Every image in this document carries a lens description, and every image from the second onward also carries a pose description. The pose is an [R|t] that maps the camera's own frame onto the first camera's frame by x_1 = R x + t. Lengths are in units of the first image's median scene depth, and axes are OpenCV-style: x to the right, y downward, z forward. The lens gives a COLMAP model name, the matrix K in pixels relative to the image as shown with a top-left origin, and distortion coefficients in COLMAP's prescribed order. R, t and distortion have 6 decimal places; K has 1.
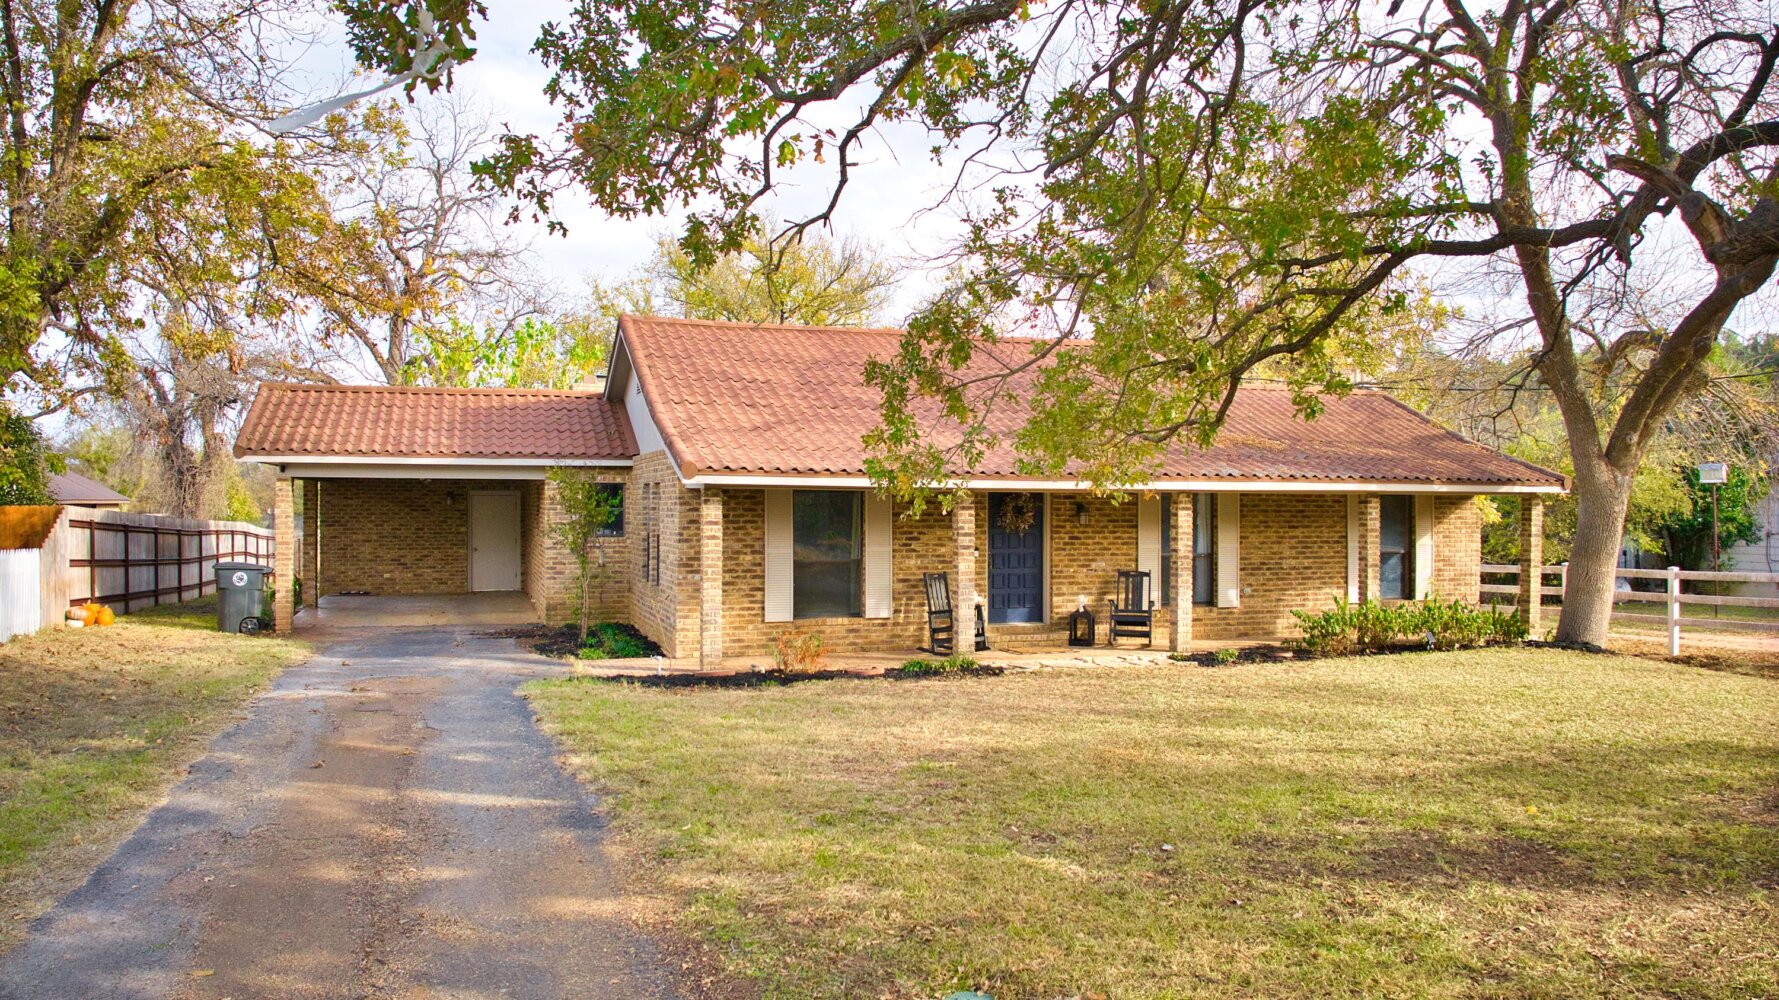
lens RADIAL K [[1219.5, 0, 852.6], [0, 1219.5, 501.6], [0, 0, 1]] dist [-0.113174, -0.000276]
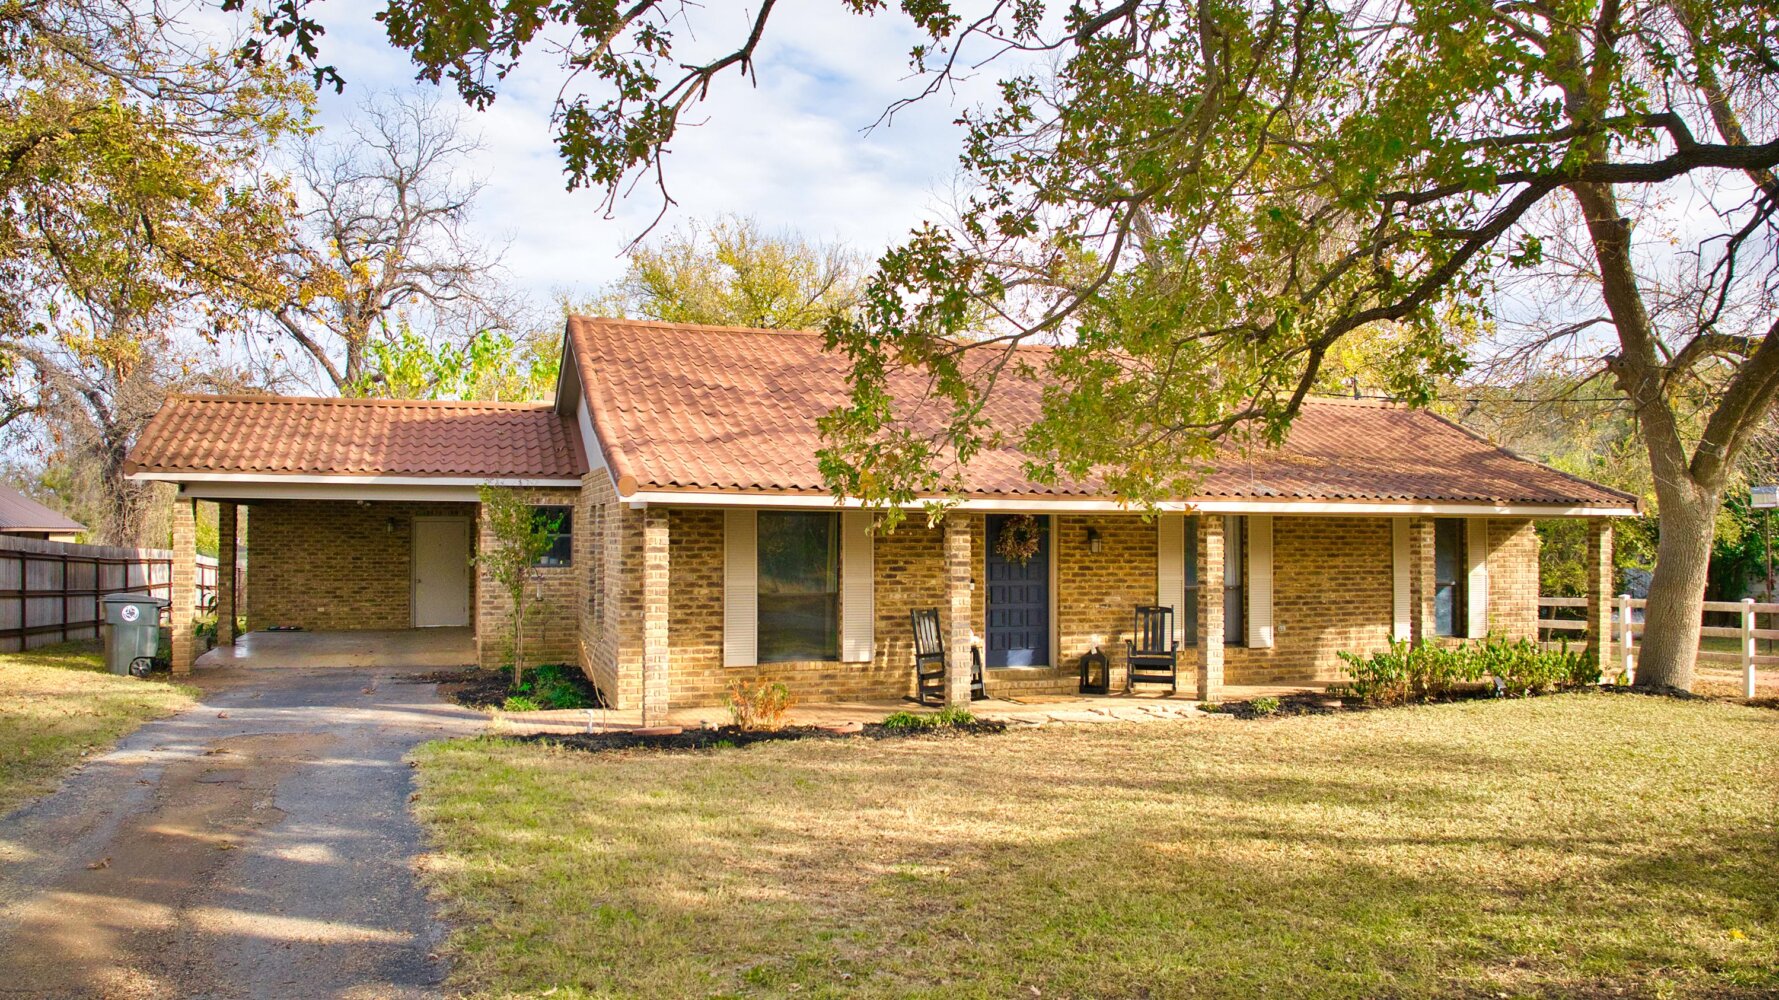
lens RADIAL K [[1219.5, 0, 852.6], [0, 1219.5, 501.6], [0, 0, 1]] dist [-0.113174, -0.000276]
pose [[0.999978, 0.000625, 0.006675, 0.012168], [-0.000448, 0.999649, -0.026507, 0.006078], [-0.006689, 0.026504, 0.999626, 0.148144]]
